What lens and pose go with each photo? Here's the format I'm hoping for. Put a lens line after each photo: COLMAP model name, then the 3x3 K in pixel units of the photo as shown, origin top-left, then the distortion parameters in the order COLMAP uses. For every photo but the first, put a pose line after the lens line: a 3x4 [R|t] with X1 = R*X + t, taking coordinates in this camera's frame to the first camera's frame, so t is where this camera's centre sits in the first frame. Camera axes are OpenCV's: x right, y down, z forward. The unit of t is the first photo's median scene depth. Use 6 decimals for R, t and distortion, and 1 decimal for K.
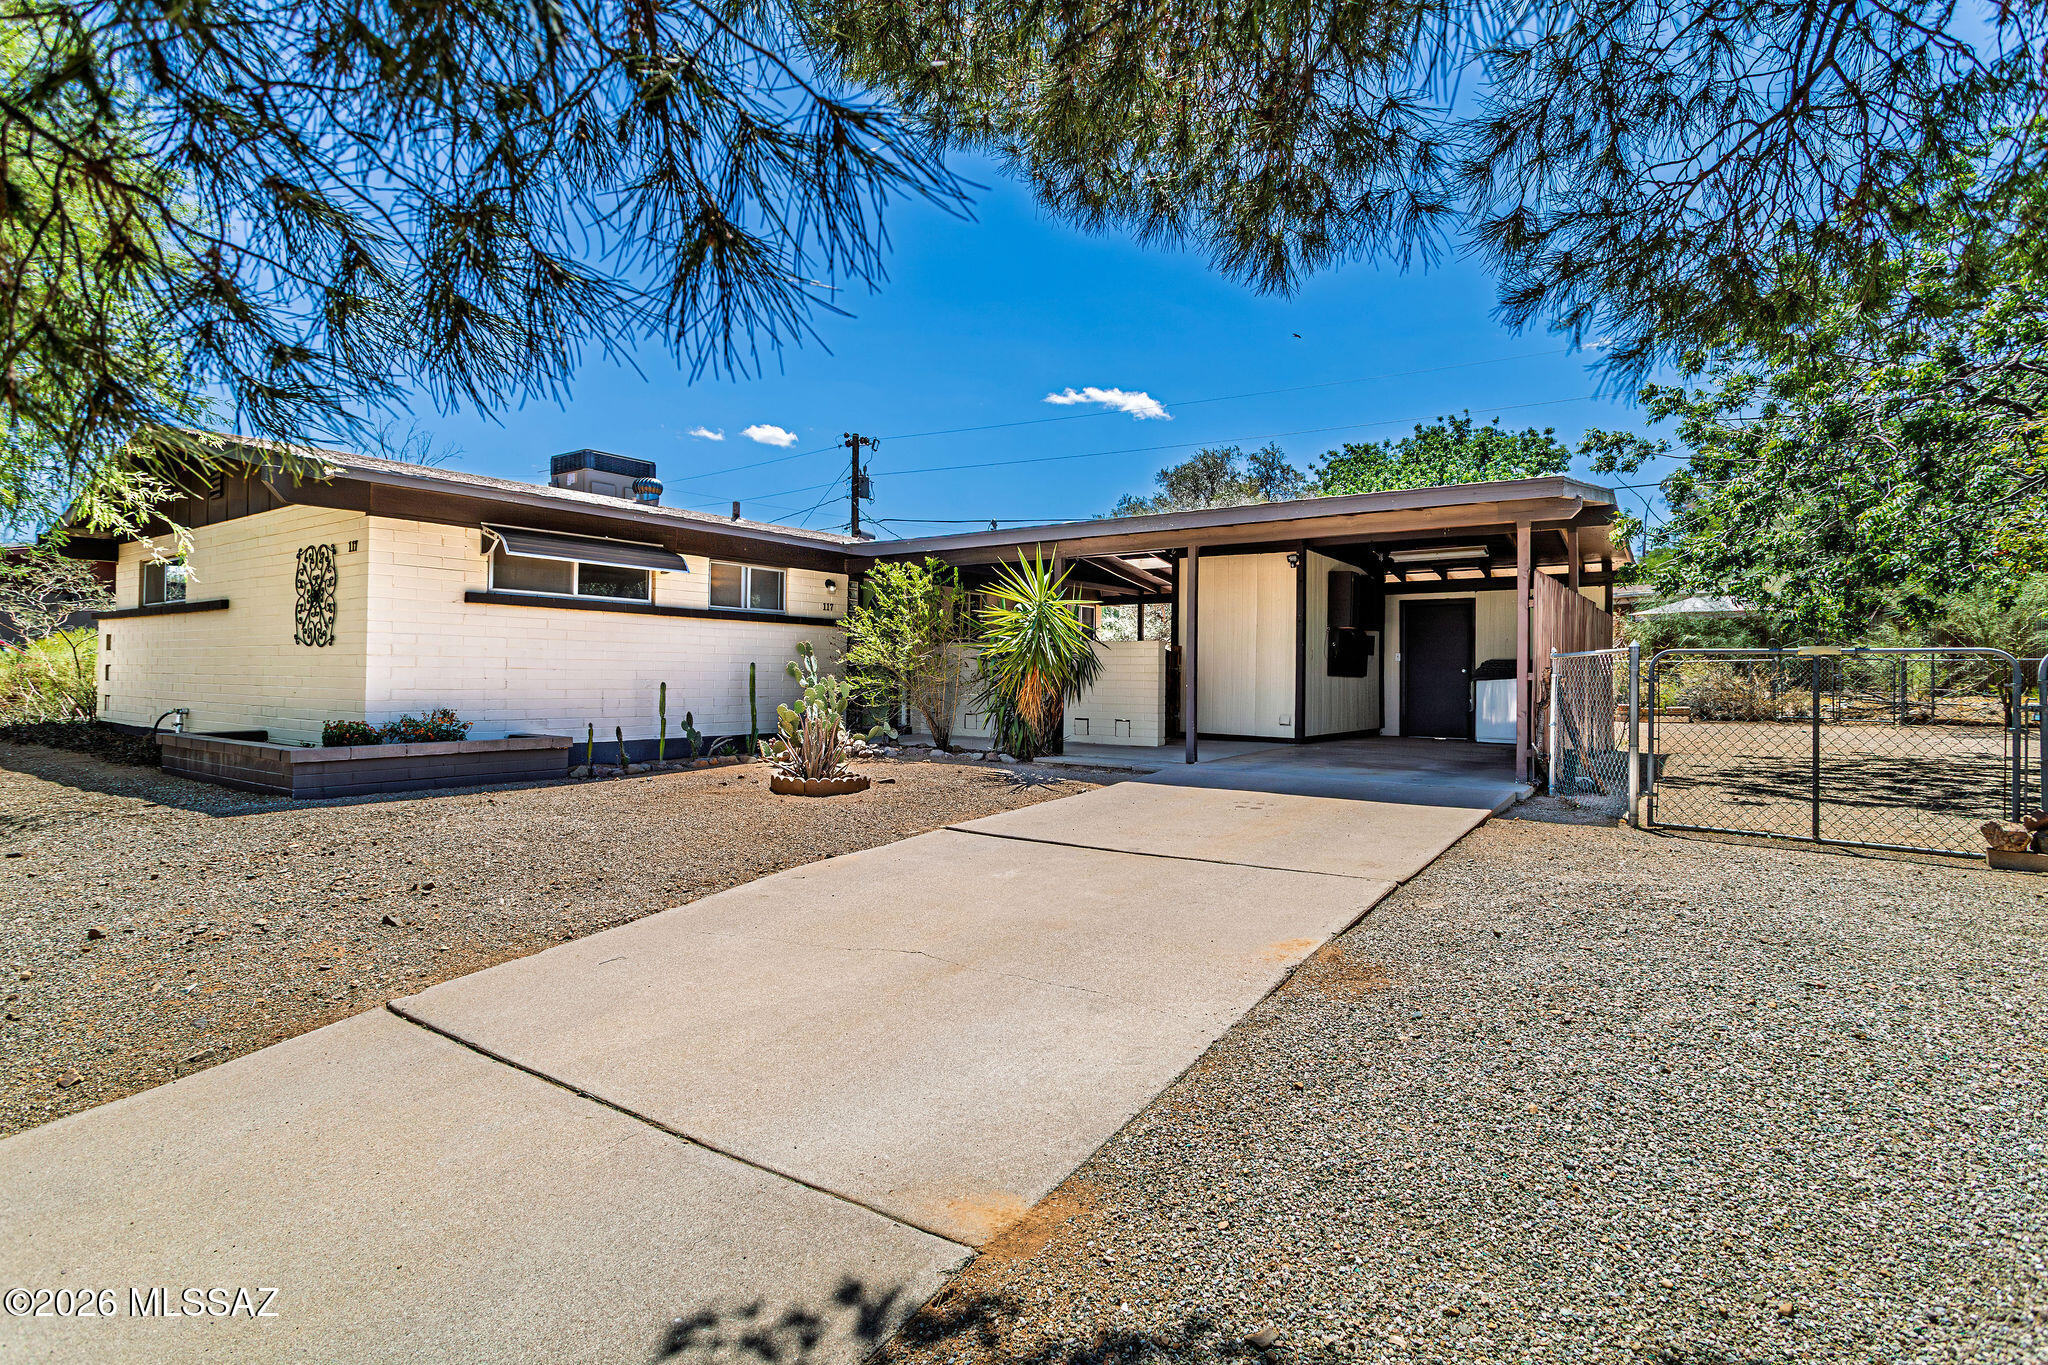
lens RADIAL K [[973.8, 0, 1002.6], [0, 973.8, 648.3], [0, 0, 1]] dist [0.001472, 0.001672]
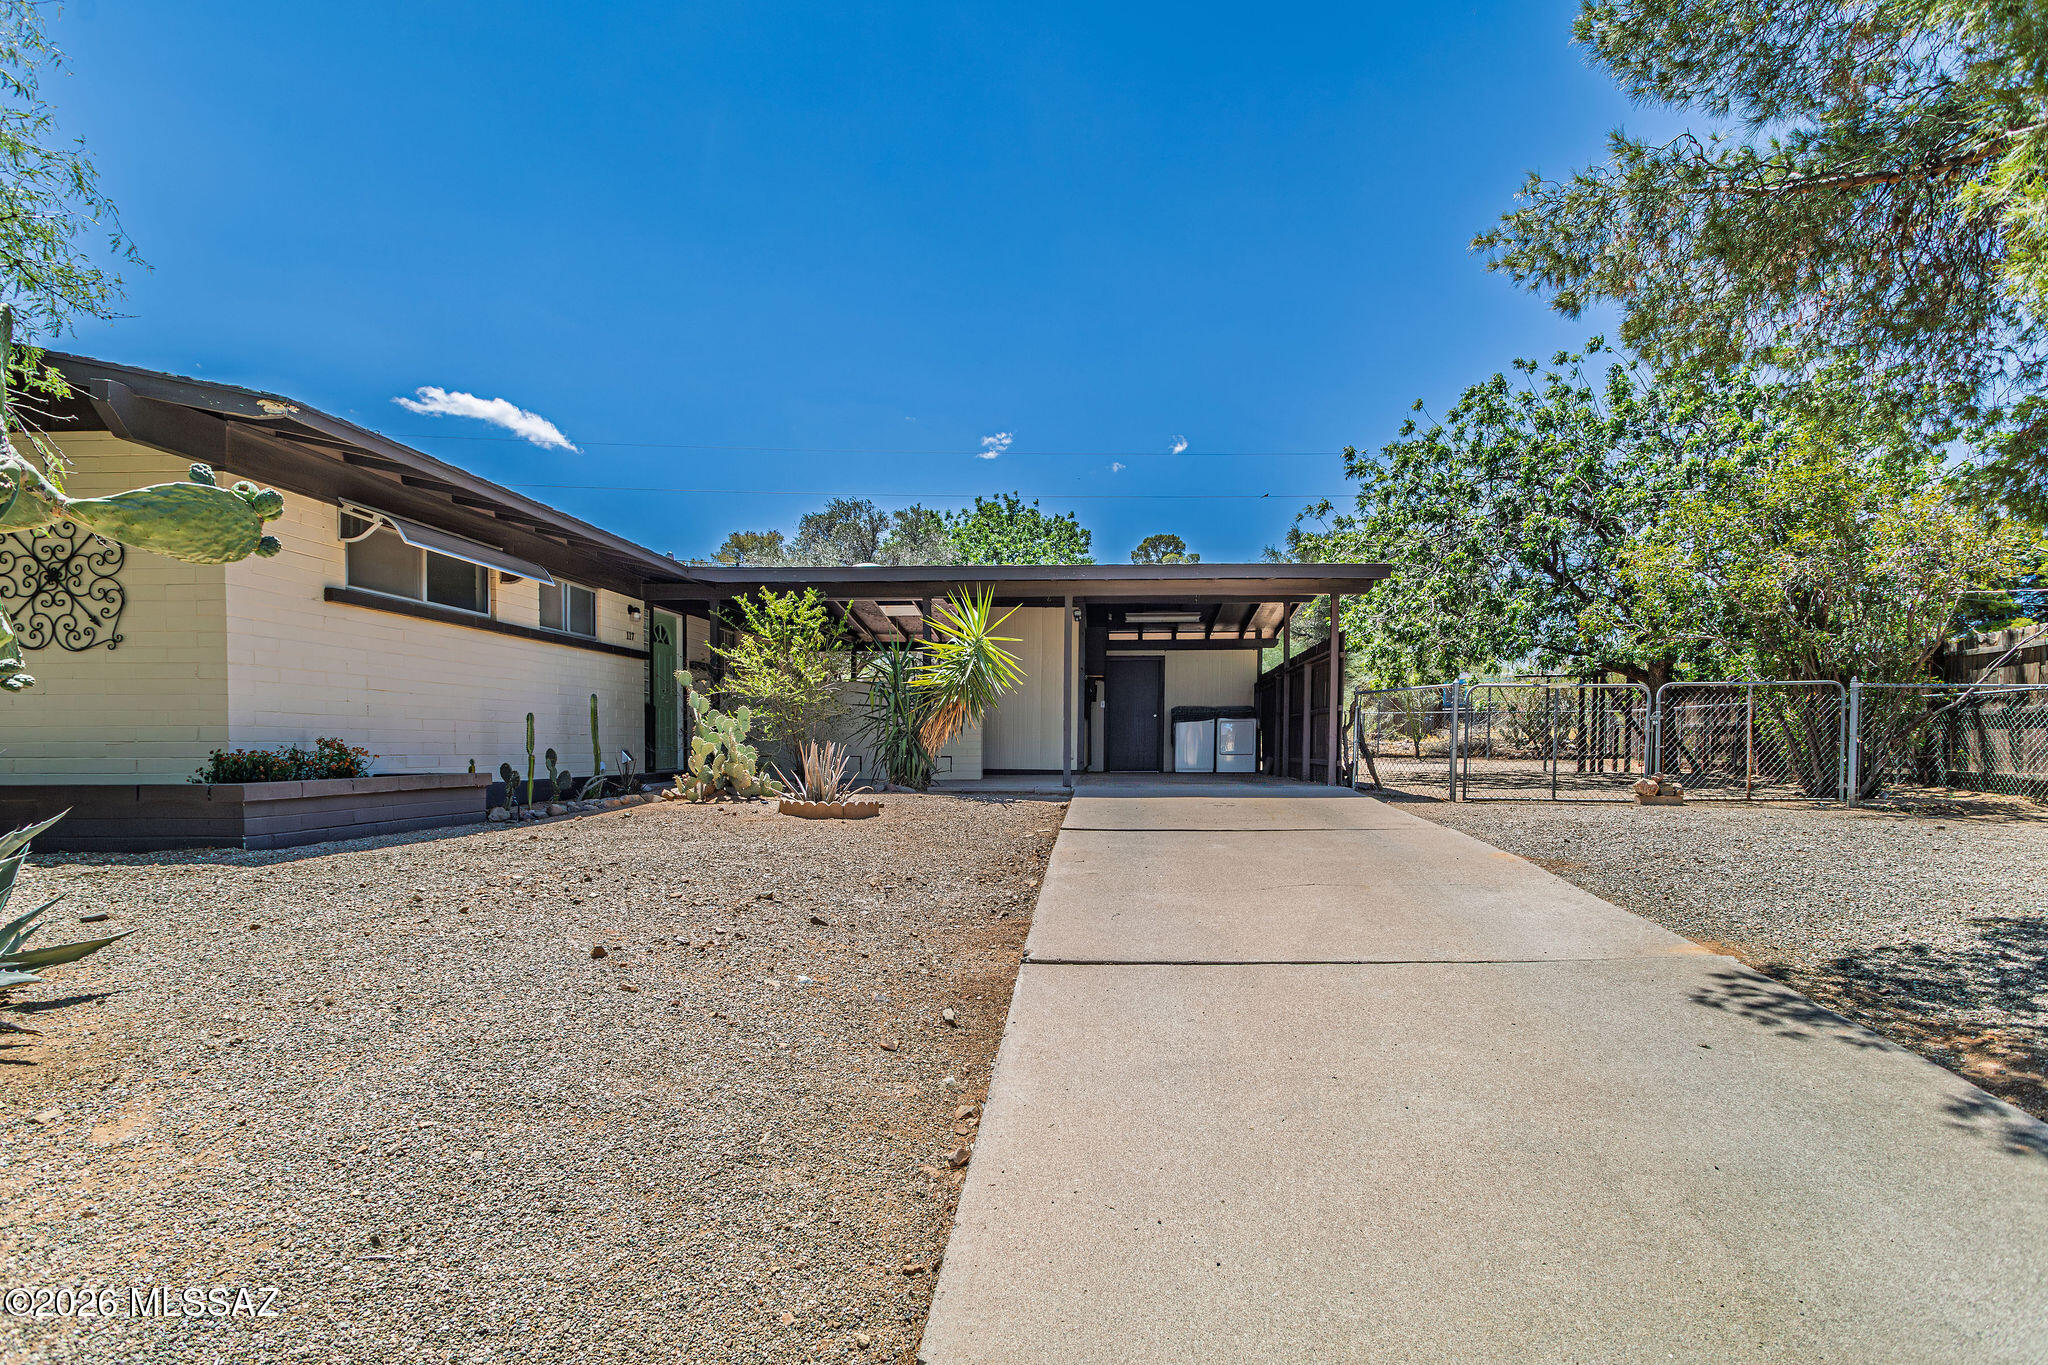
lens RADIAL K [[1019.9, 0, 1038.1], [0, 1019.9, 761.6], [0, 0, 1]] dist [-0.001106, -0.000205]
pose [[0.837834, -0.016861, 0.545665, -0.419135], [-0.008672, 0.998986, 0.044185, 0.030935], [-0.545856, -0.041751, 0.836838, 0.017036]]
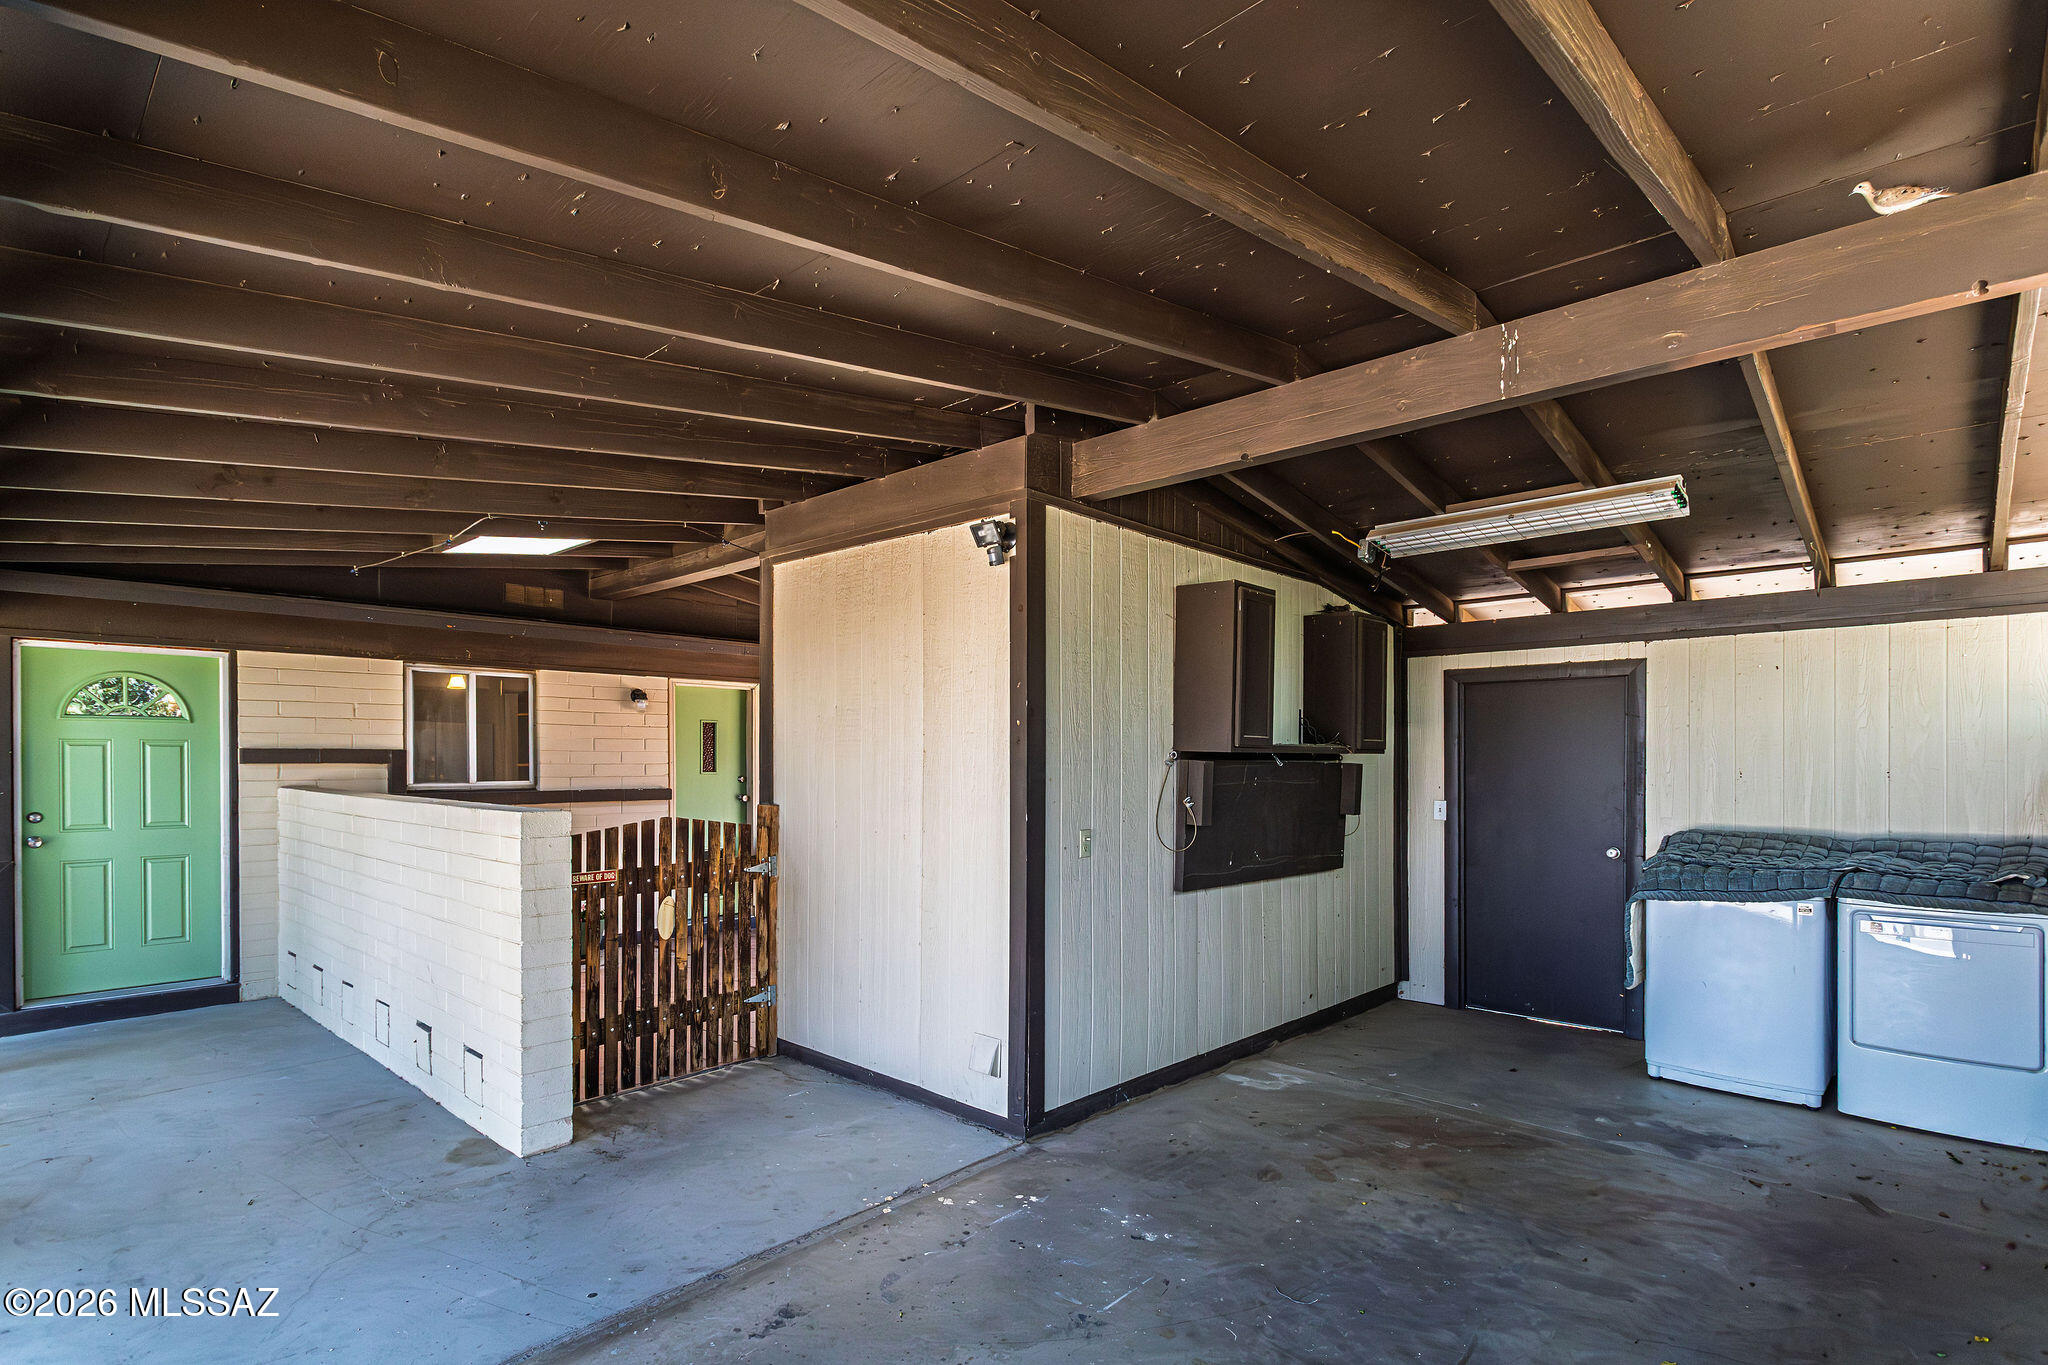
lens RADIAL K [[985.6, 0, 1001.3], [0, 985.6, 749.7], [0, 0, 1]] dist [-0.000909, 0.000183]
pose [[0.991393, -0.003751, -0.130865, 0.352593], [0.005085, 0.999938, 0.009859, -0.027057], [0.130820, -0.010440, 0.991351, 0.721831]]
